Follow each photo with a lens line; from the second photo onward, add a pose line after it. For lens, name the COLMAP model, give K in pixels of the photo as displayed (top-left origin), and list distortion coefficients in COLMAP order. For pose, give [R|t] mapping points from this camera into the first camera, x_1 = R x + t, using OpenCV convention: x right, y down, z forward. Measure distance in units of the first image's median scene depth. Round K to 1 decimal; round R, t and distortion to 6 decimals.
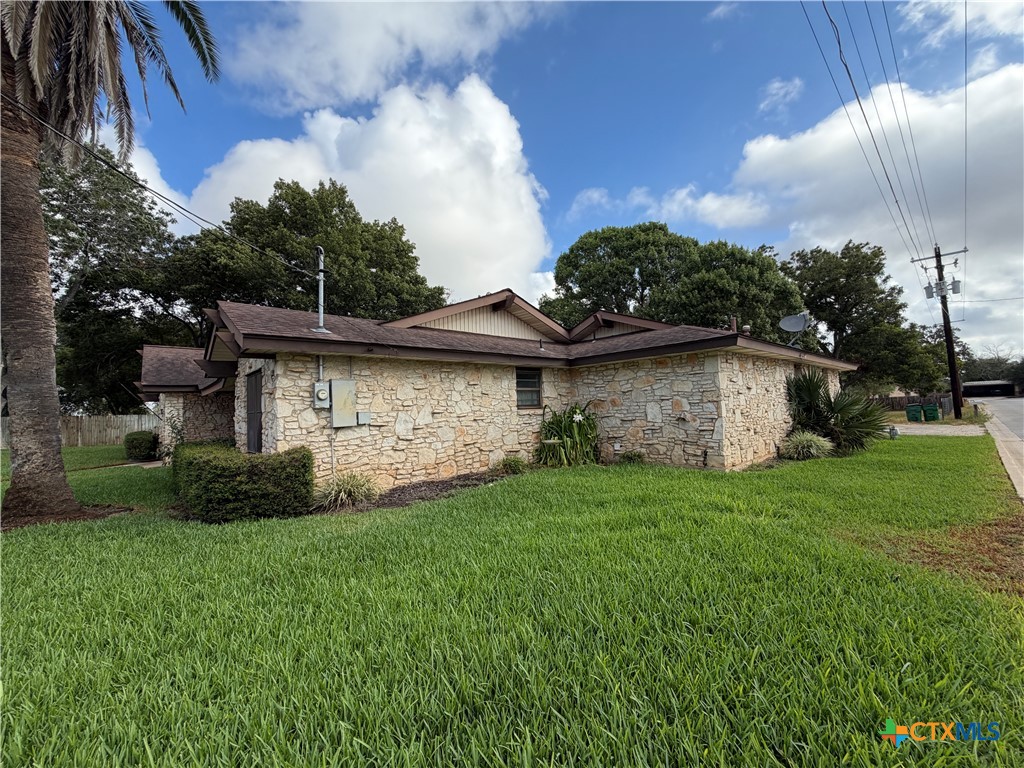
lens RADIAL K [[411.8, 0, 512.0], [0, 411.8, 384.0], [0, 0, 1]] dist [-0.000672, -0.000073]
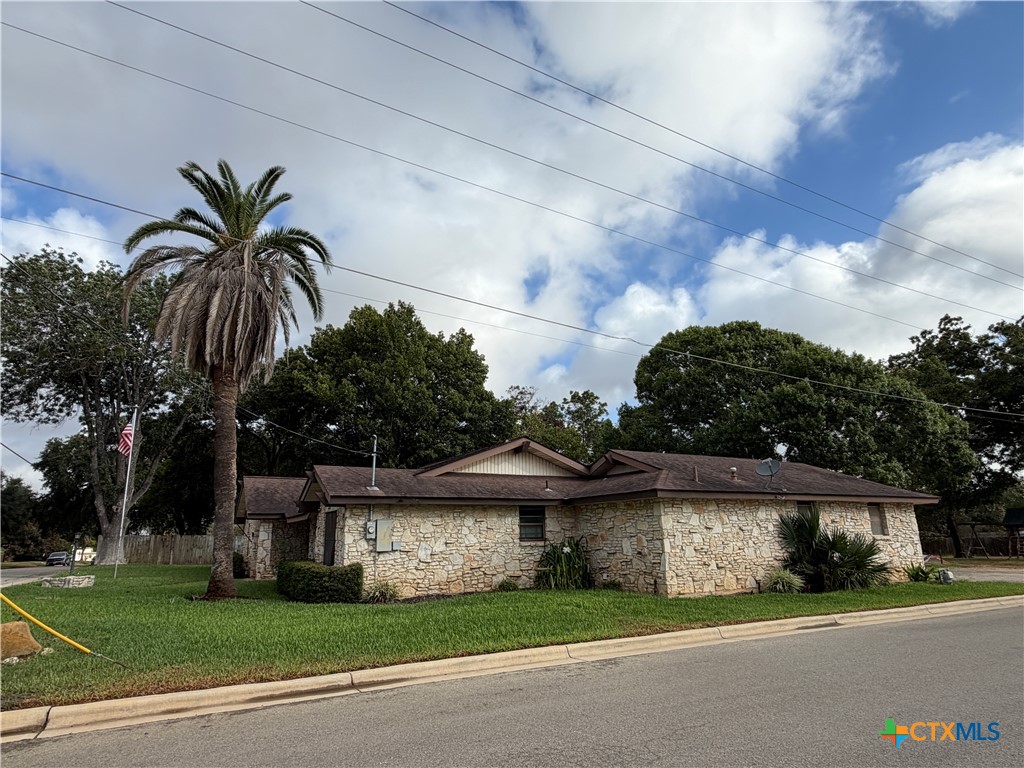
lens RADIAL K [[581.1, 0, 512.0], [0, 581.1, 384.0], [0, 0, 1]] dist [-0.001531, 0.000233]
pose [[0.973117, -0.036352, -0.227425, 0.430500], [-0.007257, 0.982135, -0.188038, -0.078816], [0.230198, 0.184634, 0.955468, -0.806211]]
